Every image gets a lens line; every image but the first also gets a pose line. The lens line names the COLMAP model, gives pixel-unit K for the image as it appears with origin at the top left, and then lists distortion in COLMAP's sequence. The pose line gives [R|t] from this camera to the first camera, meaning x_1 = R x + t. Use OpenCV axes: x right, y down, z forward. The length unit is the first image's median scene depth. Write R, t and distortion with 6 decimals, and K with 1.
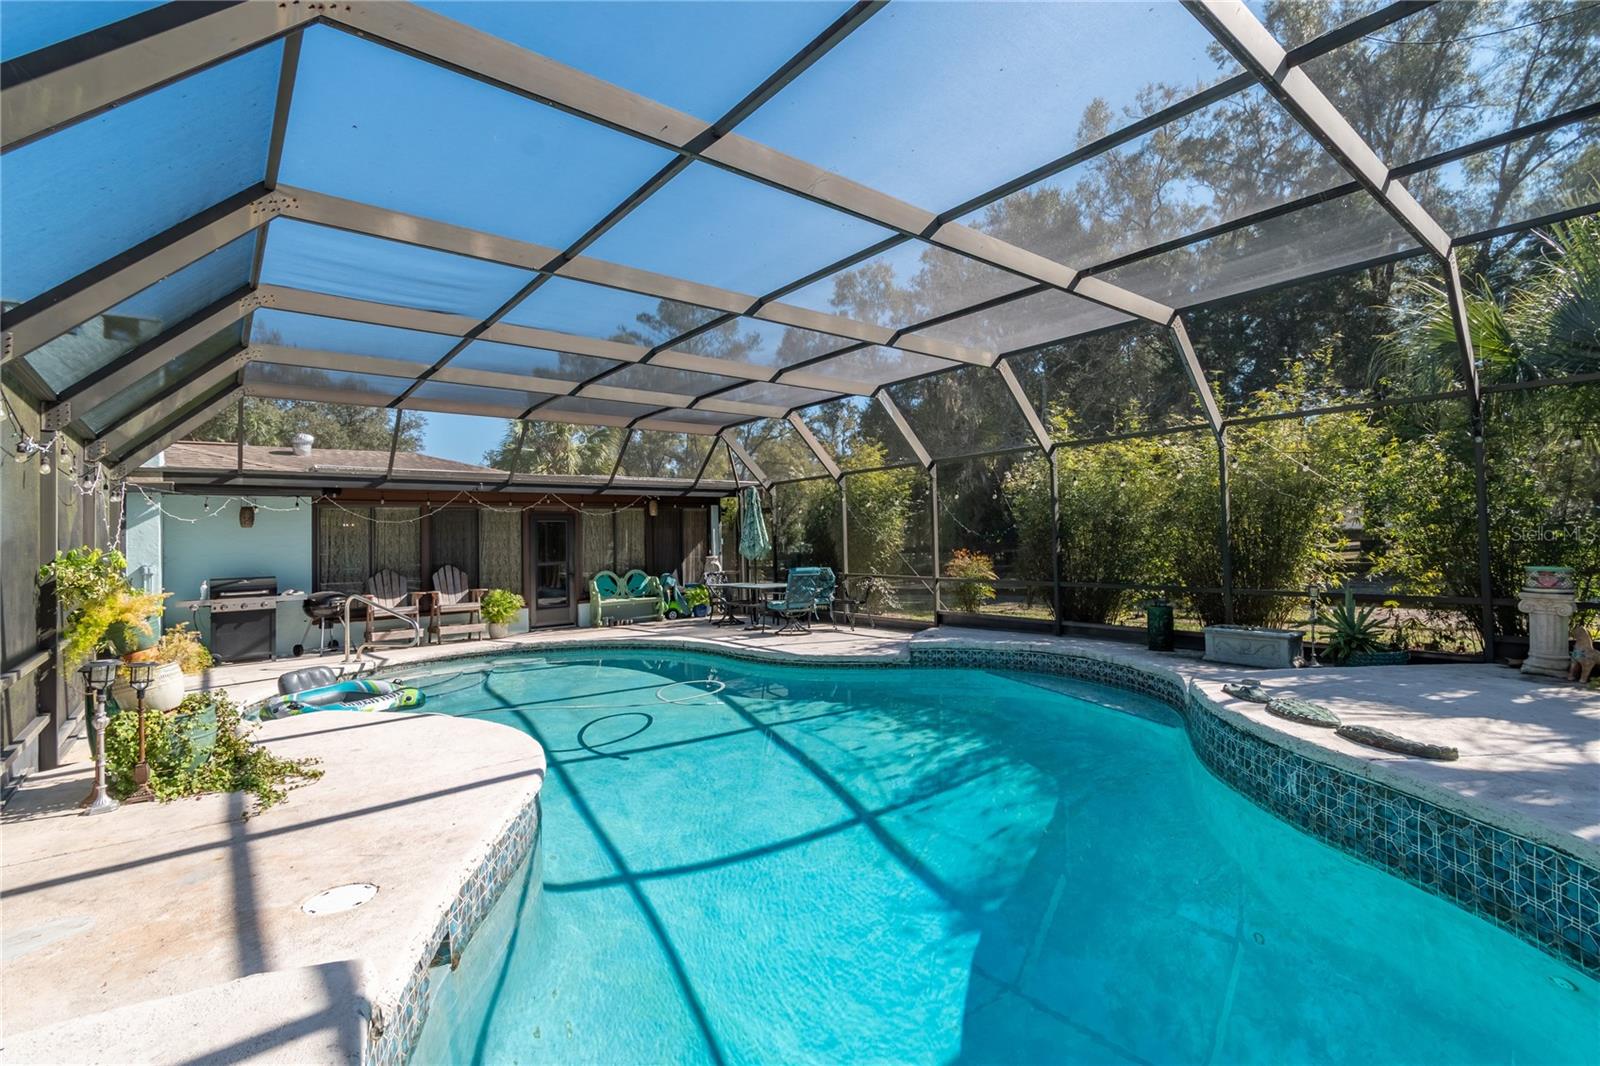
lens RADIAL K [[725.5, 0, 785.8], [0, 725.5, 529.5], [0, 0, 1]] dist [-0.002931, -0.000210]
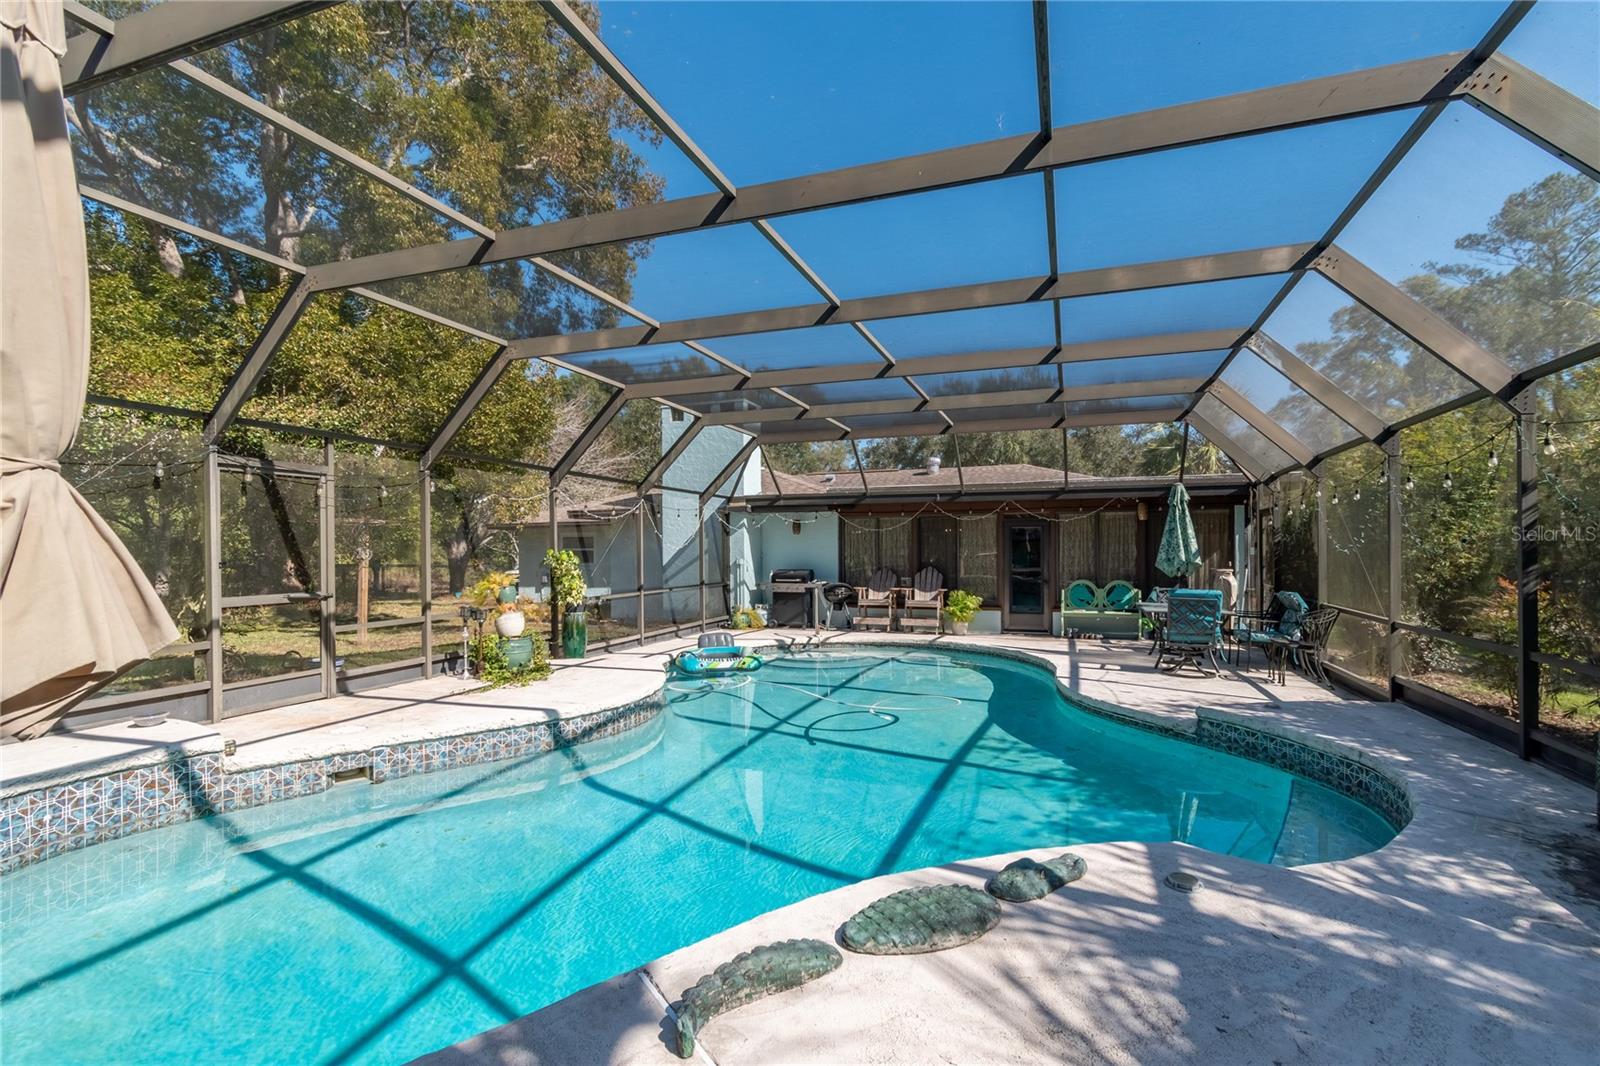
lens RADIAL K [[725.5, 0, 789.7], [0, 725.5, 542.7], [0, 0, 1]] dist [-0.002931, -0.000210]
pose [[0.514887, 0.011758, -0.857178, 0.431151], [0.001266, 0.999894, 0.014475, -0.006428], [0.857257, -0.008538, 0.514818, 0.227861]]
